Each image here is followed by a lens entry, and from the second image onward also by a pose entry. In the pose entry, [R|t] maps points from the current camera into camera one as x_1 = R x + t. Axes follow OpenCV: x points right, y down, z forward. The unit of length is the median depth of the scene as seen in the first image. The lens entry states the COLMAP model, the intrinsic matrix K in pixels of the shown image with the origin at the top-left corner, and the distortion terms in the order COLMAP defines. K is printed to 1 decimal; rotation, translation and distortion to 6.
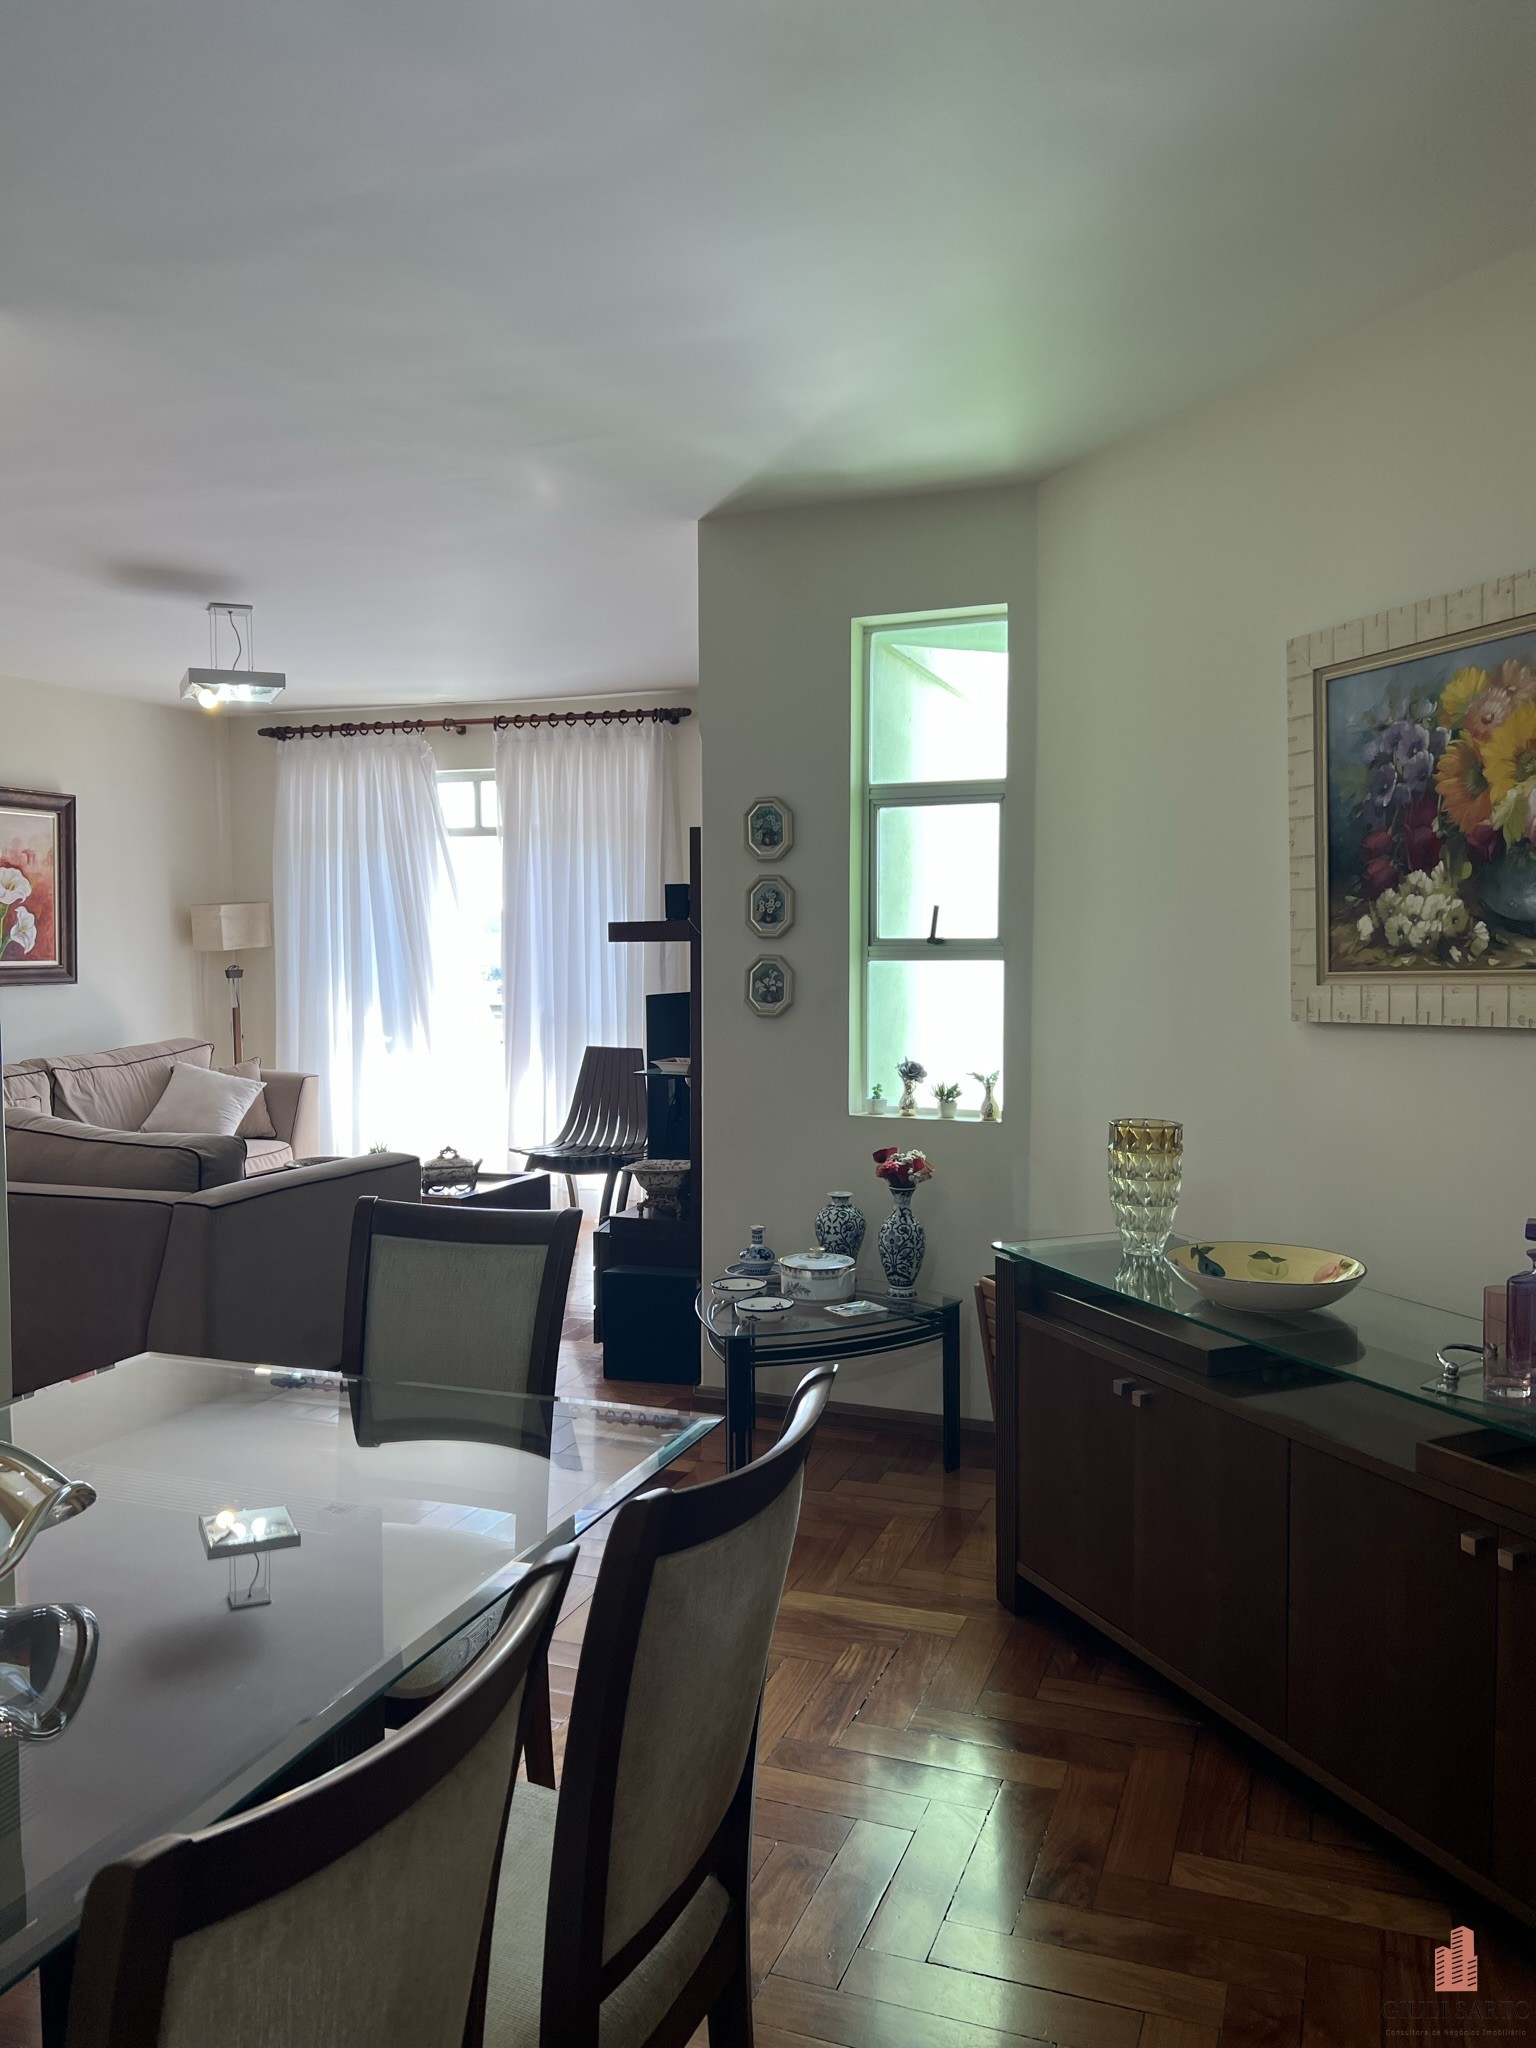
lens RADIAL K [[1531.9, 0, 767.5], [0, 1531.9, 1035.3], [0, 0, 1]] dist [0.067472, -0.109066]
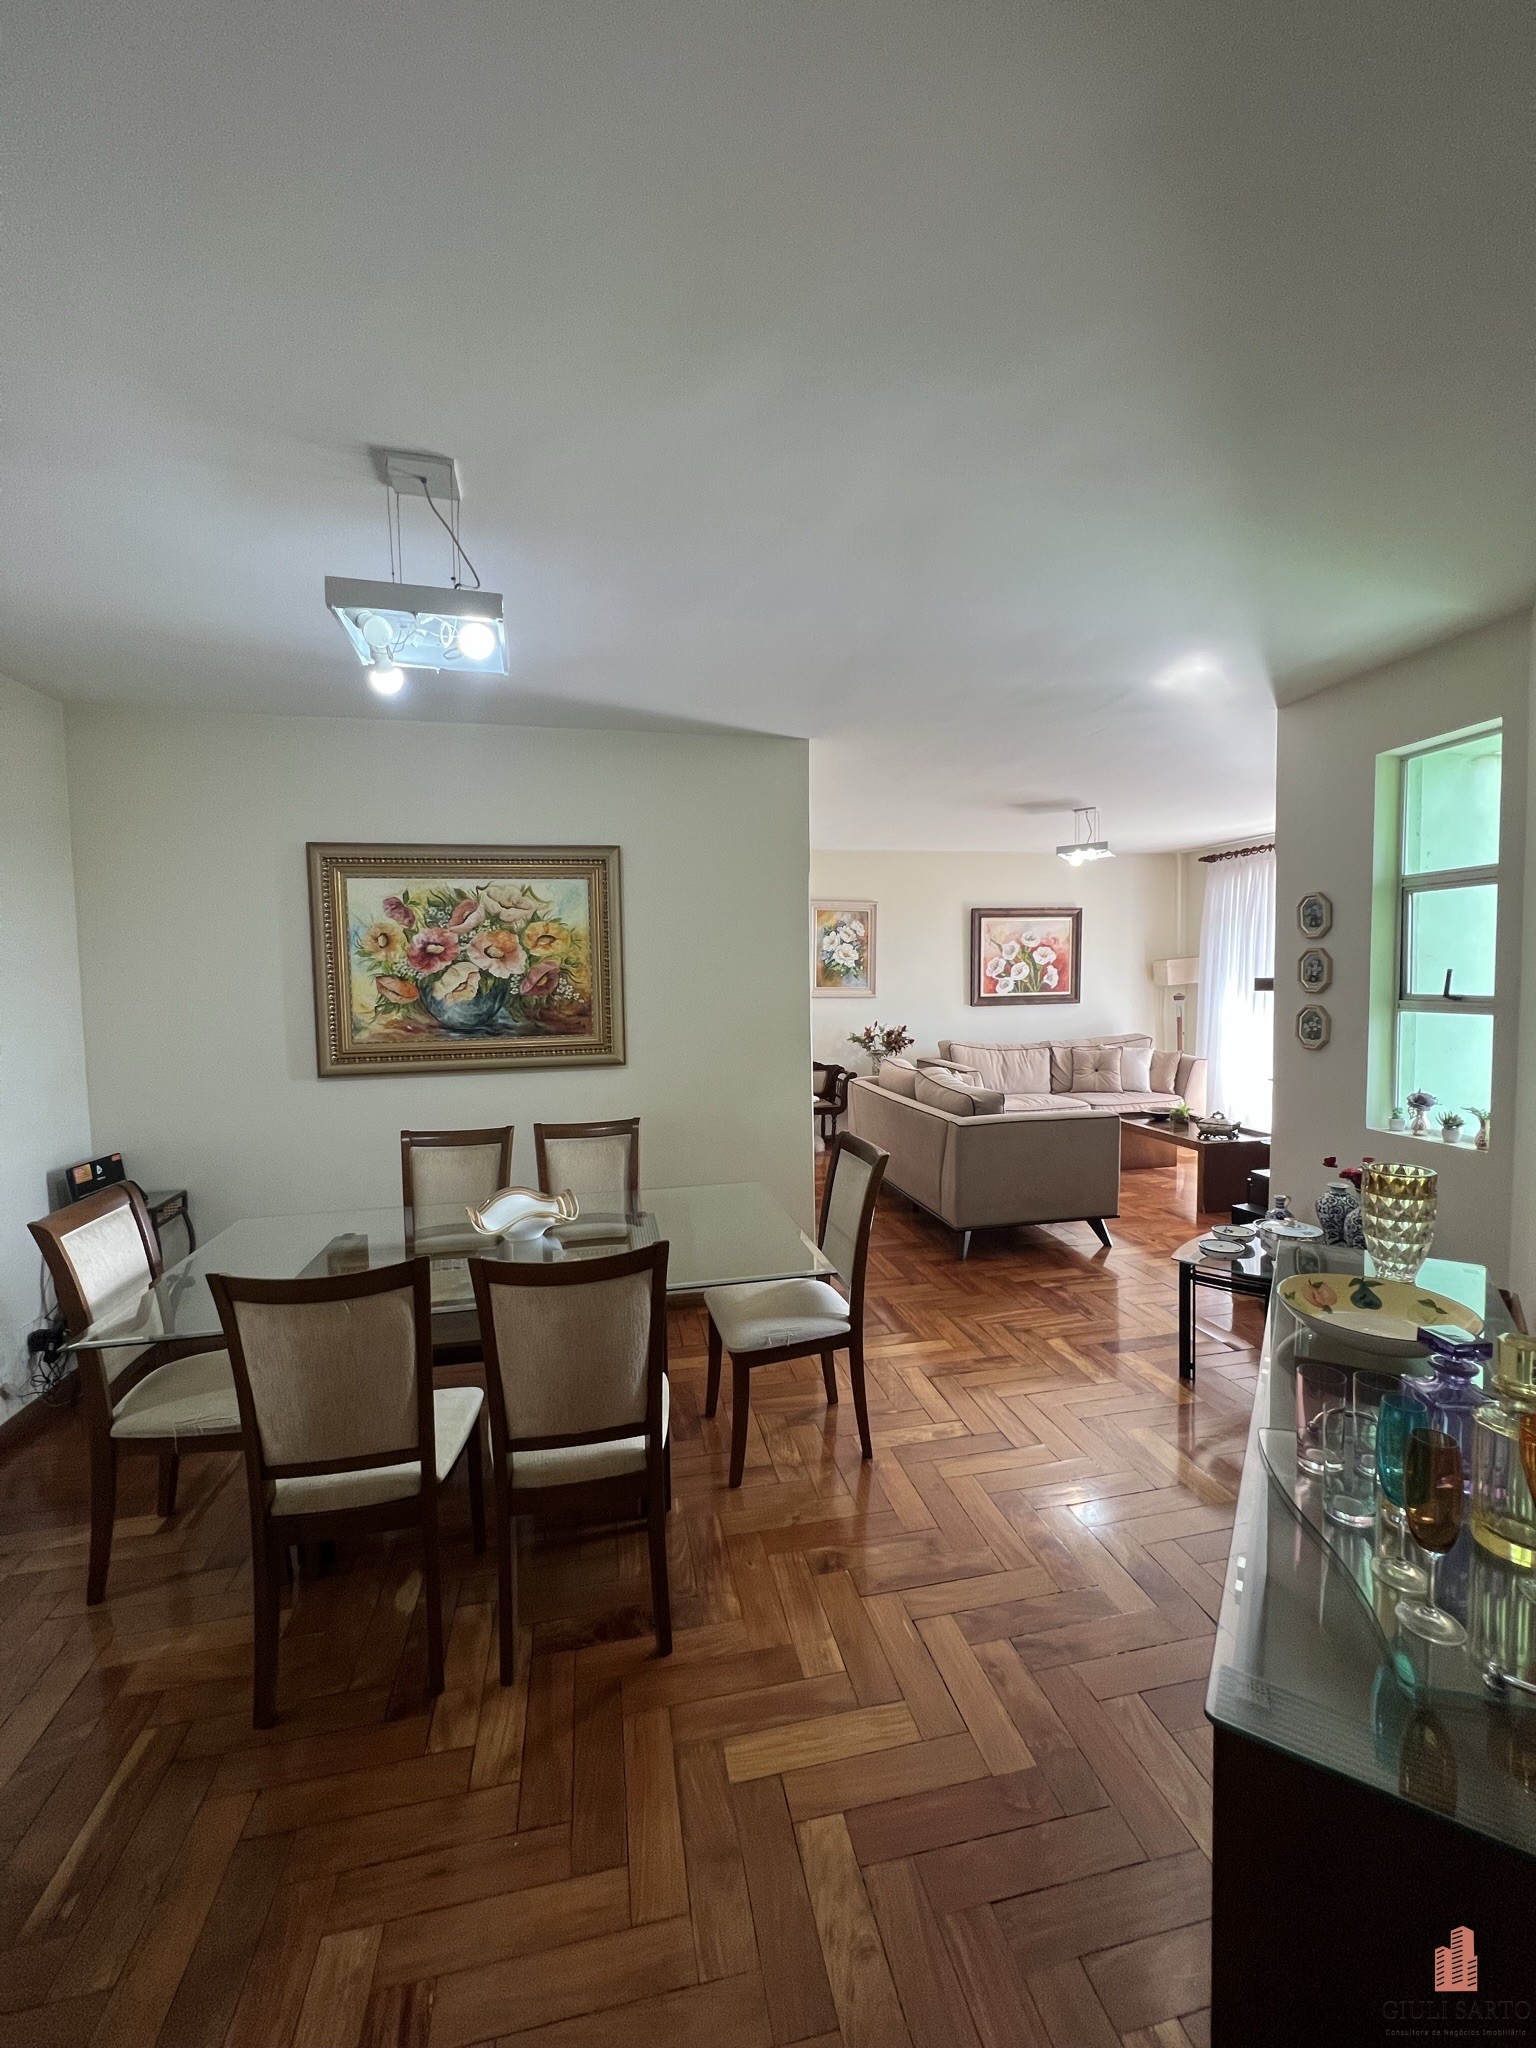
lens RADIAL K [[816.8, 0, 762.7], [0, 816.8, 1024.5], [0, 0, 1]] dist [-0.002285, -0.000180]
pose [[0.533518, 0.041964, -0.844747, 0.371745], [-0.032091, 0.999054, 0.029361, -0.041608], [0.845179, 0.011444, 0.534360, 0.180595]]
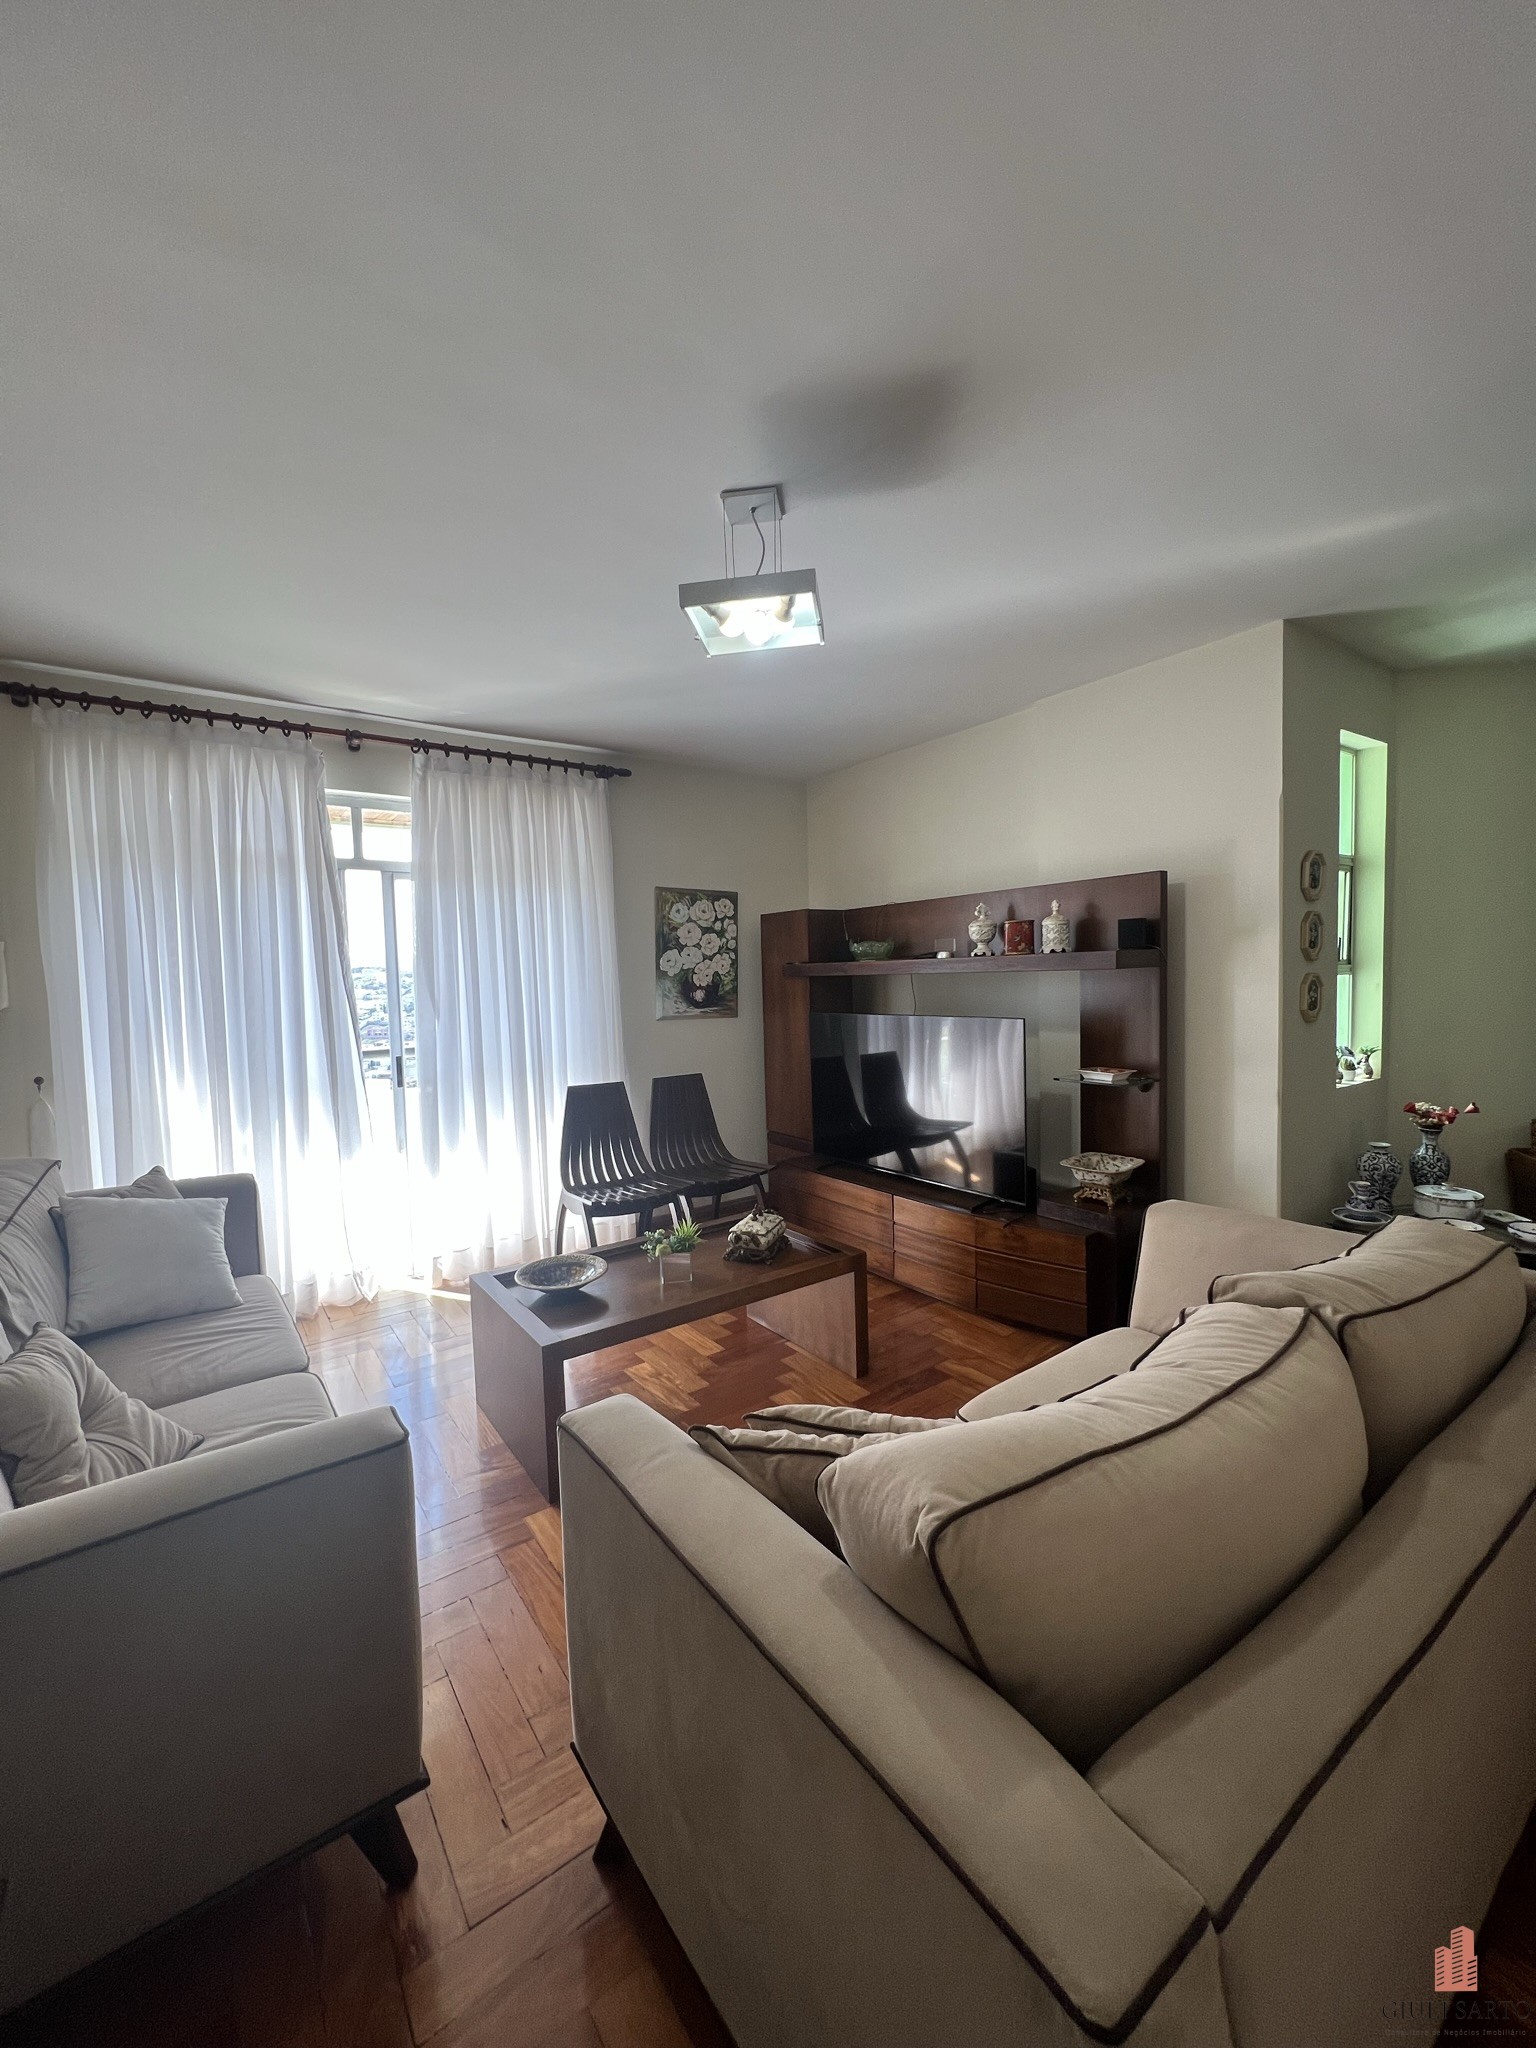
lens RADIAL K [[816.8, 0, 762.7], [0, 816.8, 1024.5], [0, 0, 1]] dist [-0.002285, -0.000180]
pose [[0.554290, -0.064228, 0.829842, -0.849094], [0.076993, 0.996700, 0.025716, -0.065208], [-0.828755, 0.049638, 0.557406, 1.025828]]
